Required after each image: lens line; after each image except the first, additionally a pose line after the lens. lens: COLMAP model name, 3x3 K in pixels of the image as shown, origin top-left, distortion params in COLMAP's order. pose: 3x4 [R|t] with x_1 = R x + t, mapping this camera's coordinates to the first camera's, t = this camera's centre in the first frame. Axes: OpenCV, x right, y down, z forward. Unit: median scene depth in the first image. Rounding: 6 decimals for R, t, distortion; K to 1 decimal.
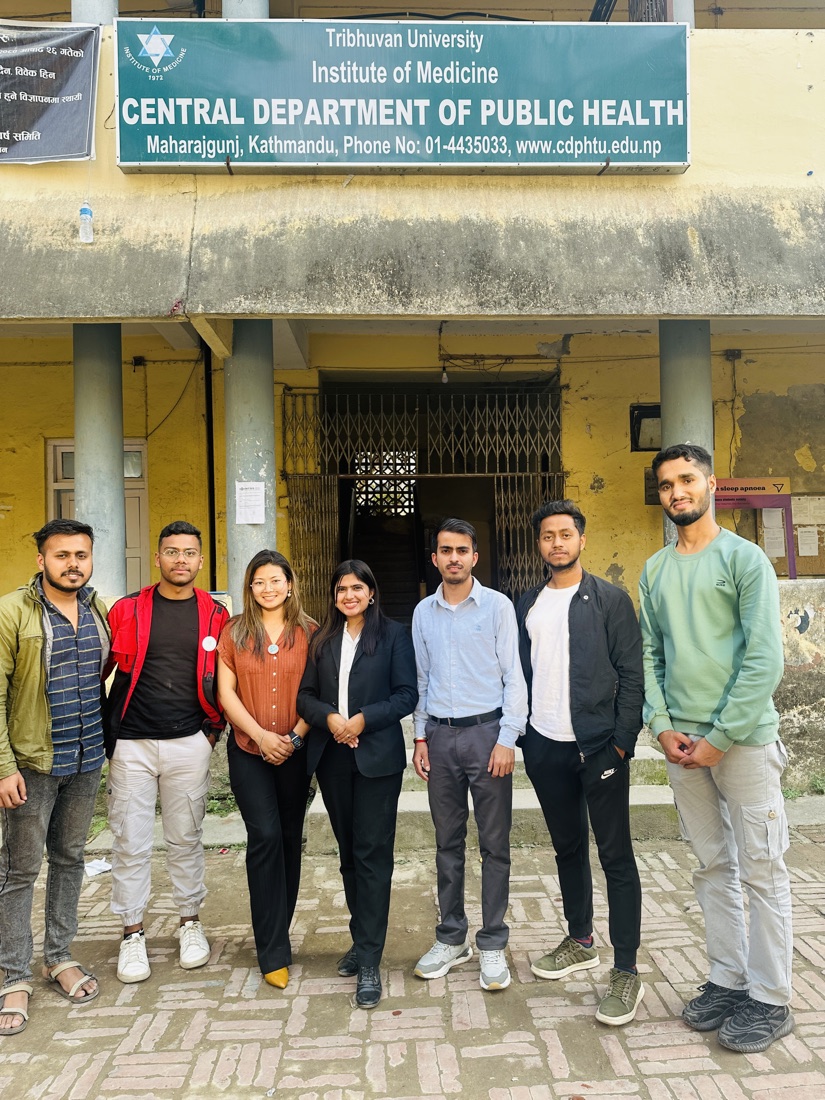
lens RADIAL K [[791.0, 0, 412.4], [0, 791.0, 550.5], [0, 0, 1]] dist [0.034933, -0.061951]
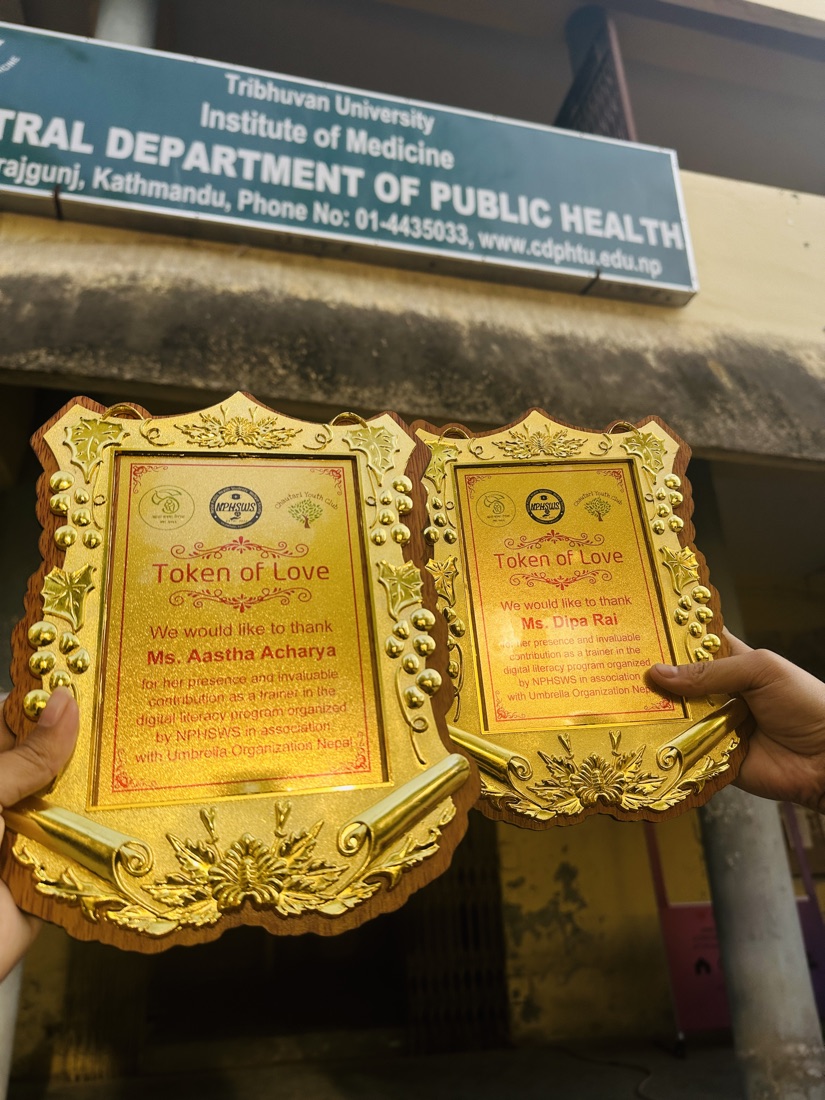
lens RADIAL K [[791.0, 0, 409.1], [0, 791.0, 544.6], [0, 0, 1]] dist [0.034933, -0.061951]
pose [[0.978600, 0.071340, 0.193009, -0.053867], [0.005212, 0.929083, -0.369835, 0.023133], [-0.205705, 0.362927, 0.908829, 0.451821]]
